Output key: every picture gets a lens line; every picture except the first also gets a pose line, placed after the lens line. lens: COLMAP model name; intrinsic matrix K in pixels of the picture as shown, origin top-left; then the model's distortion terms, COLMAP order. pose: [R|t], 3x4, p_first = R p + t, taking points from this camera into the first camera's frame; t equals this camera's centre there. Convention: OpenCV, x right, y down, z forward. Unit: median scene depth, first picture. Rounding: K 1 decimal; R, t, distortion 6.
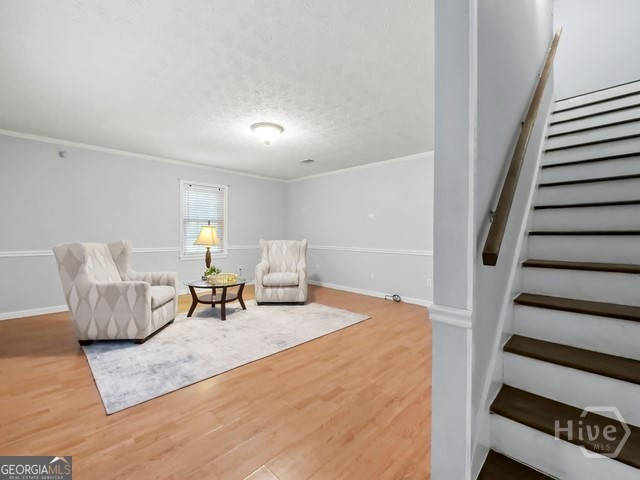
lens RADIAL K [[274.8, 0, 316.2], [0, 274.8, 240.7], [0, 0, 1]] dist [-0.004670, -0.000708]
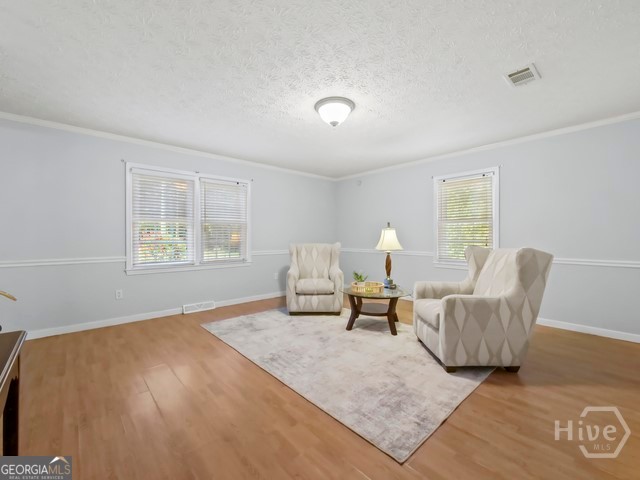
lens RADIAL K [[274.8, 0, 316.3], [0, 274.8, 236.4], [0, 0, 1]] dist [-0.004670, -0.000708]
pose [[-0.060737, -0.014885, -0.998043, 0.680009], [-0.022159, 0.999662, -0.013561, -0.011260], [0.997908, 0.021292, -0.061047, 1.081306]]
